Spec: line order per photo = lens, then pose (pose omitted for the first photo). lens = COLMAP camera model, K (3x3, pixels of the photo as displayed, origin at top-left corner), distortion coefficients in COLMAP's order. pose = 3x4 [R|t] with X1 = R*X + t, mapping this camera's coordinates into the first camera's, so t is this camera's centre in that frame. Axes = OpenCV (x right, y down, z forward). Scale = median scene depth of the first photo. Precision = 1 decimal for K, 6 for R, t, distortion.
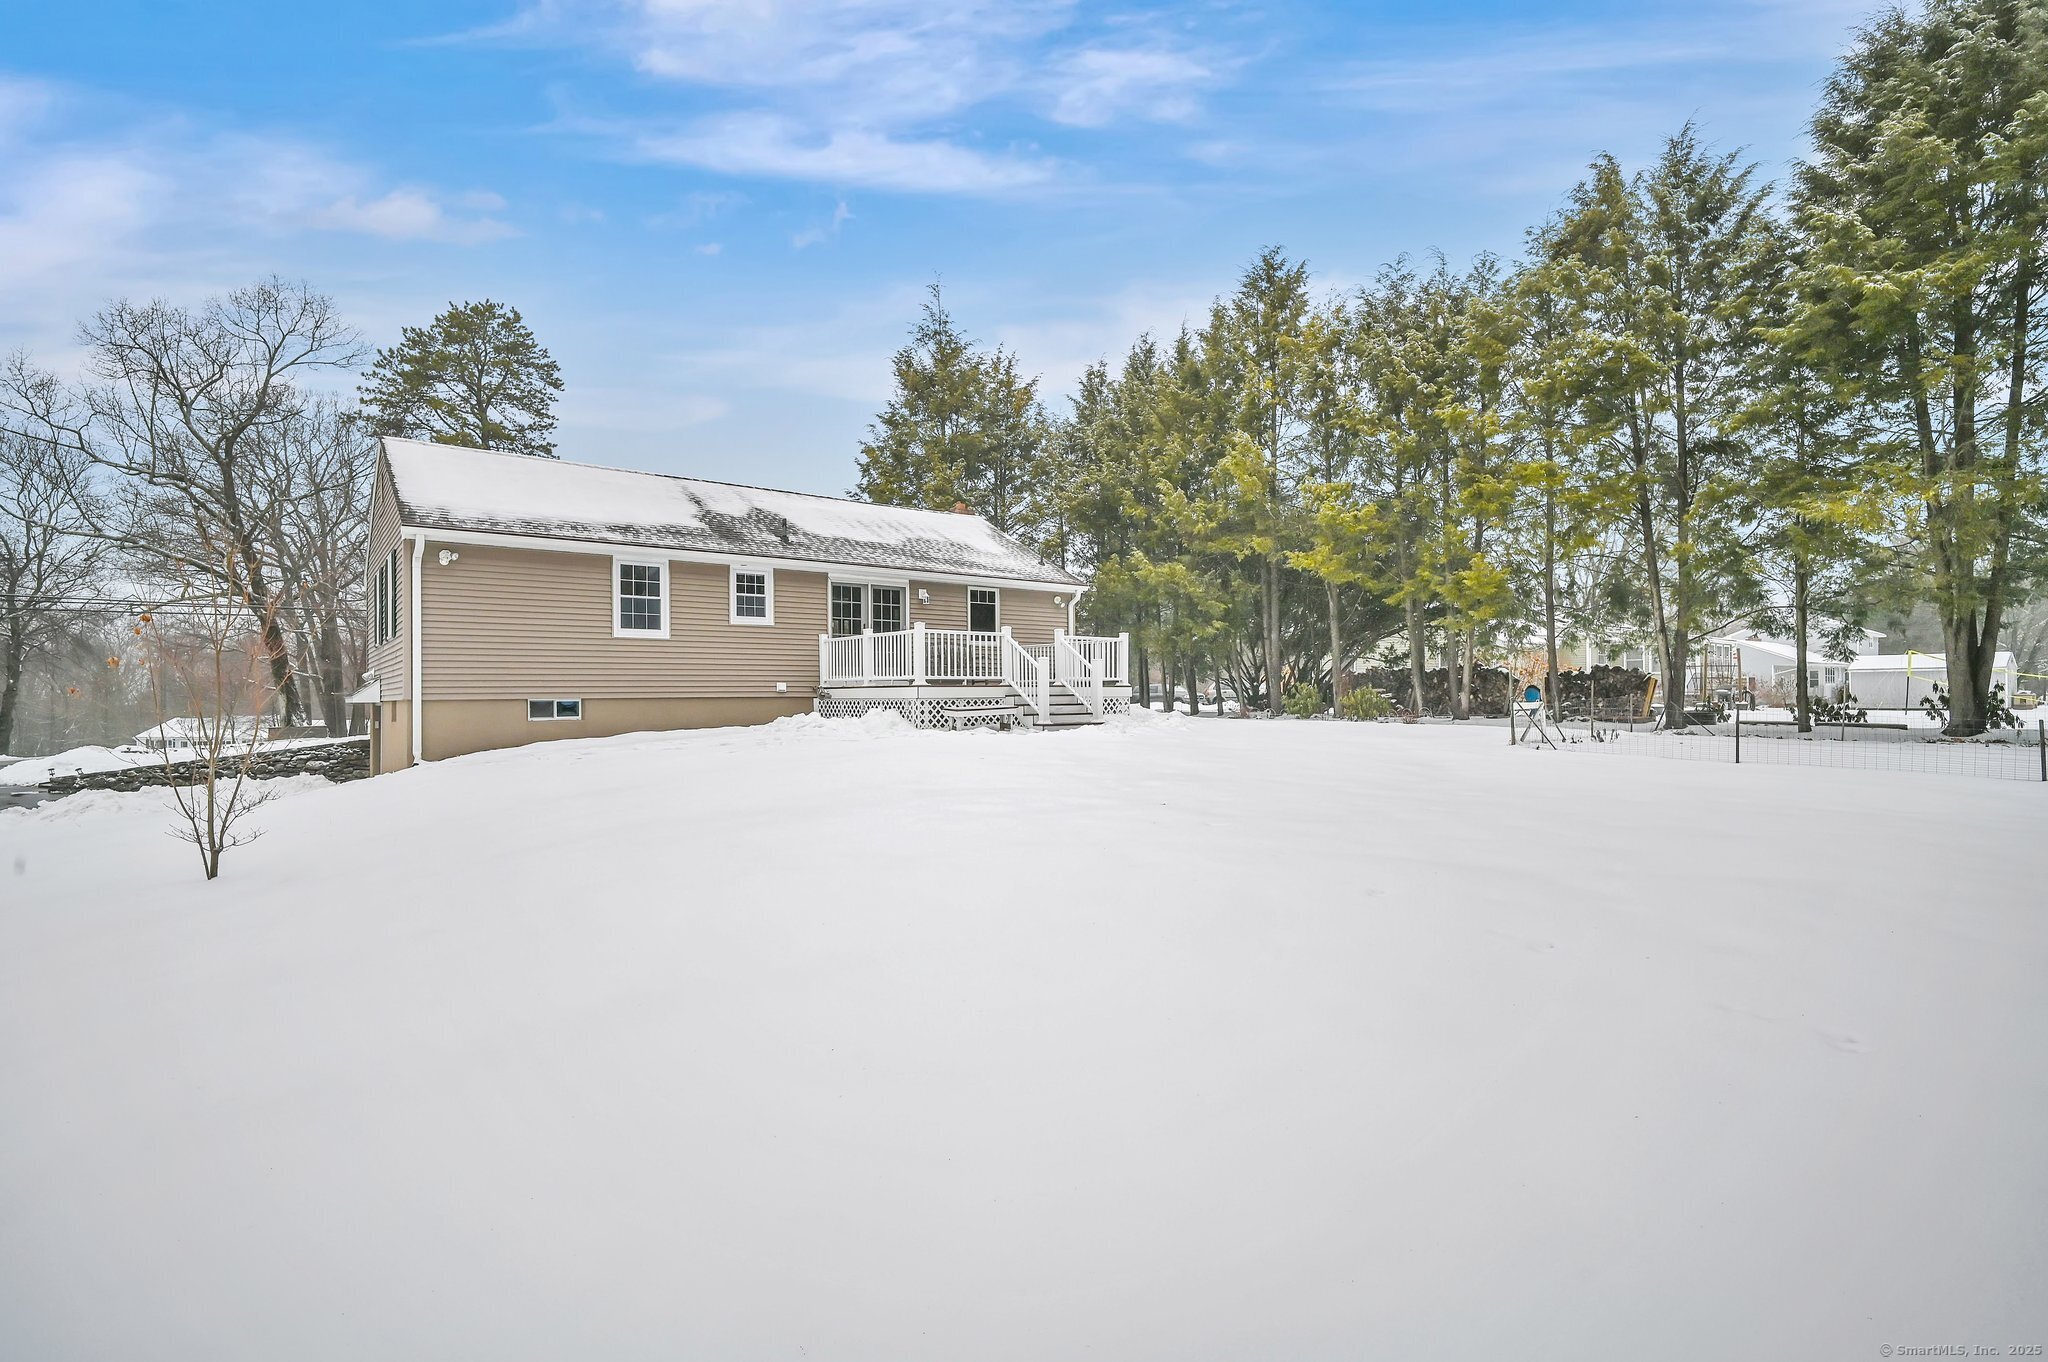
lens RADIAL K [[961.6, 0, 1035.6], [0, 961.6, 683.8], [0, 0, 1]] dist [-0.000171, -0.008686]
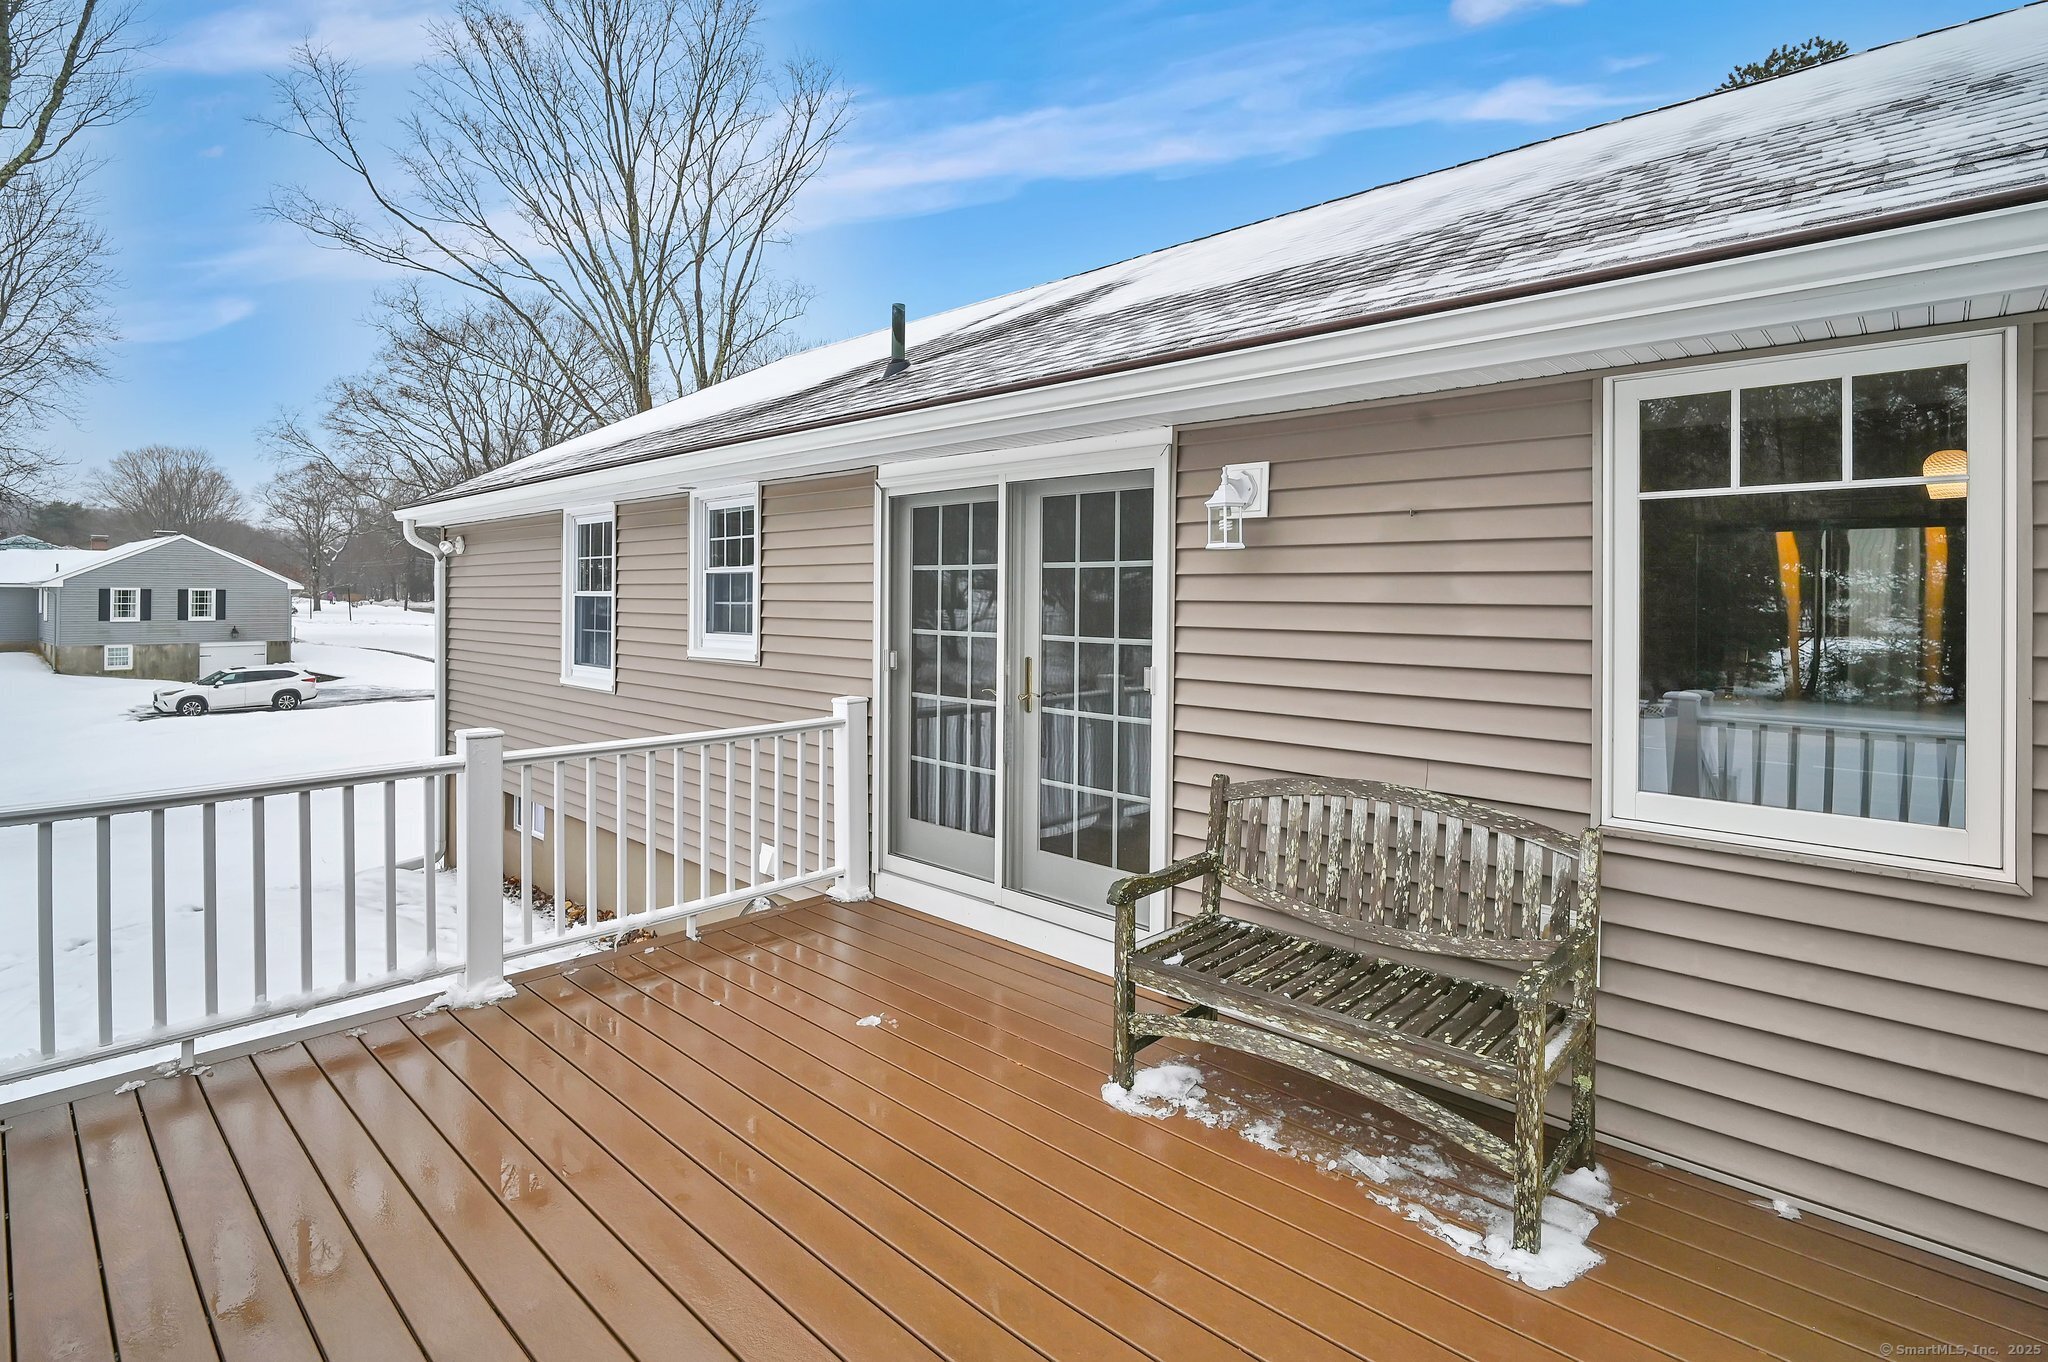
lens RADIAL K [[973.9, 0, 1019.2], [0, 973.9, 649.1], [0, 0, 1]] dist [0.008333, -0.010215]
pose [[0.153246, 0.057748, -0.986499, 0.059389], [0.003041, 0.998259, 0.058908, -0.082268], [0.988183, -0.012028, 0.152803, 1.020466]]
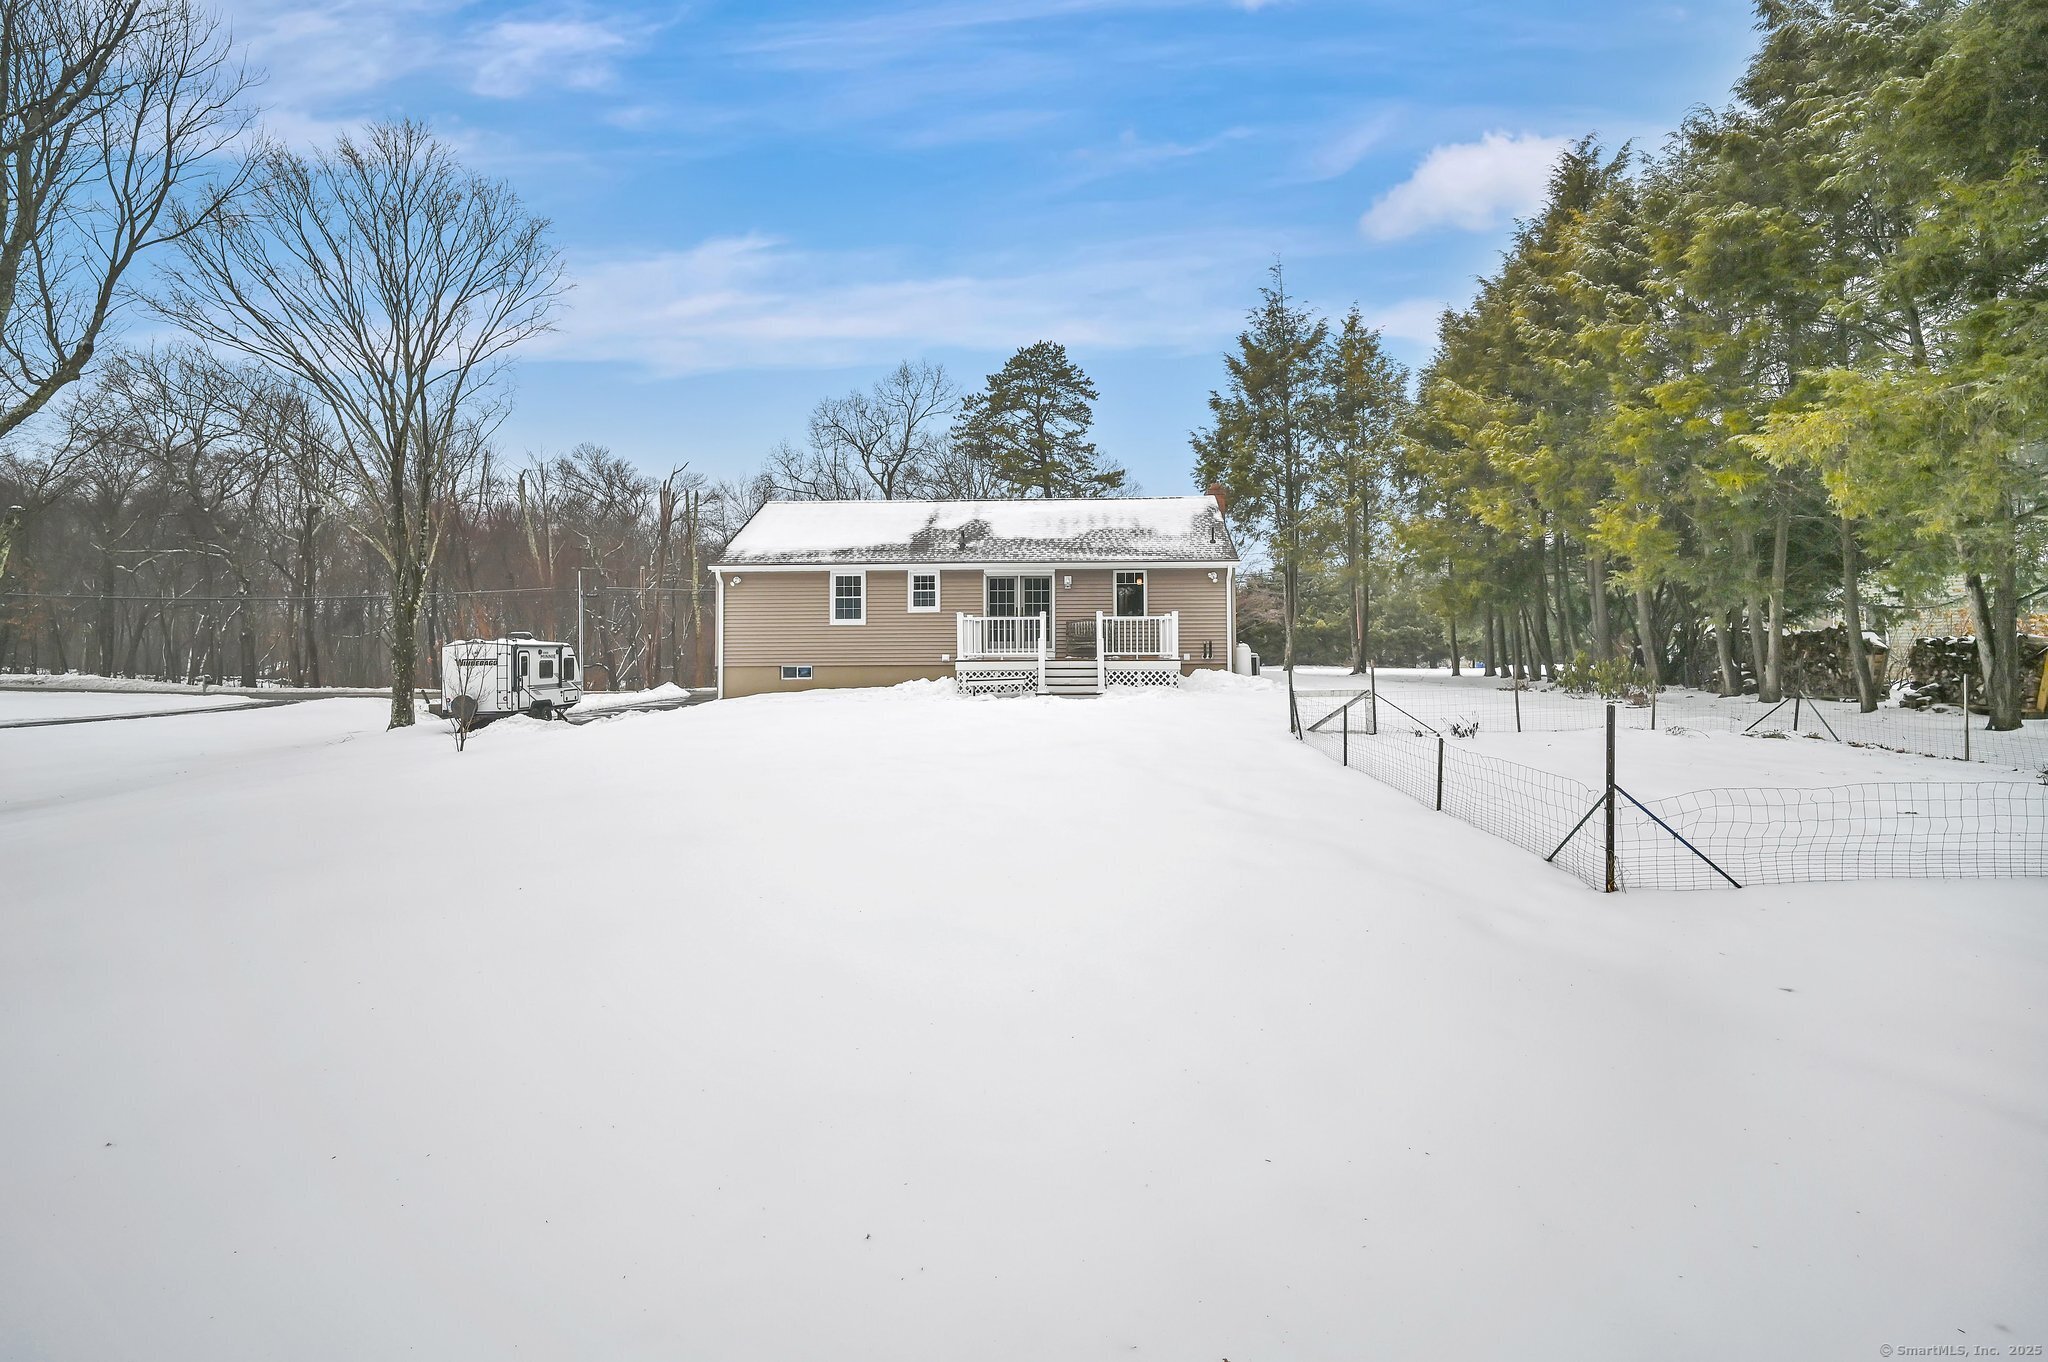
lens RADIAL K [[971.0, 0, 1044.0], [0, 971.0, 611.6], [0, 0, 1]] dist [-0.002302, -0.000319]
pose [[0.756343, -0.018442, -0.653915, 0.723773], [0.008952, 0.999801, -0.017843, -0.035122], [0.654114, 0.007641, 0.756358, 0.058116]]
